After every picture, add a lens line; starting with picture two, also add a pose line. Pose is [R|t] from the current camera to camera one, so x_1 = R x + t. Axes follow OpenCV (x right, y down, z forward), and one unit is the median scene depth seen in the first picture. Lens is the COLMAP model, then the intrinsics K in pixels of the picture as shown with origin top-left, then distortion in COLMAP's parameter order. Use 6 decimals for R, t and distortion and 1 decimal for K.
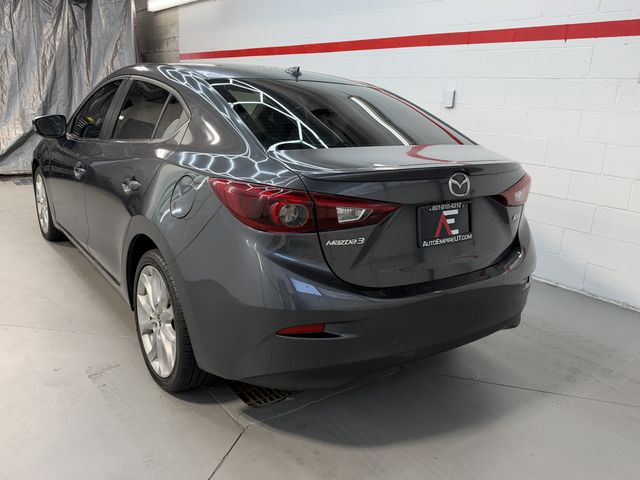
lens RADIAL K [[517.9, 0, 320.2], [0, 517.9, 238.7], [0, 0, 1]] dist [0.002016, -0.013022]
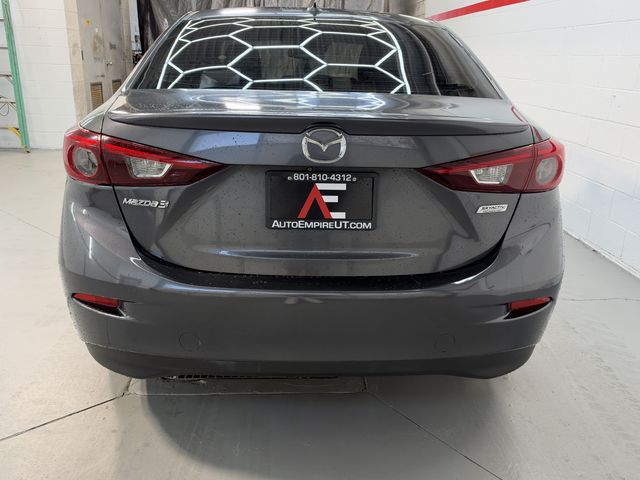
lens RADIAL K [[517.9, 0, 320.1], [0, 517.9, 240.0], [0, 0, 1]] dist [0.002016, -0.013022]
pose [[0.848631, 0.155048, -0.505753, 0.609702], [-0.137032, 0.987879, 0.072919, -0.028364], [0.510928, 0.007423, 0.859591, 0.389736]]
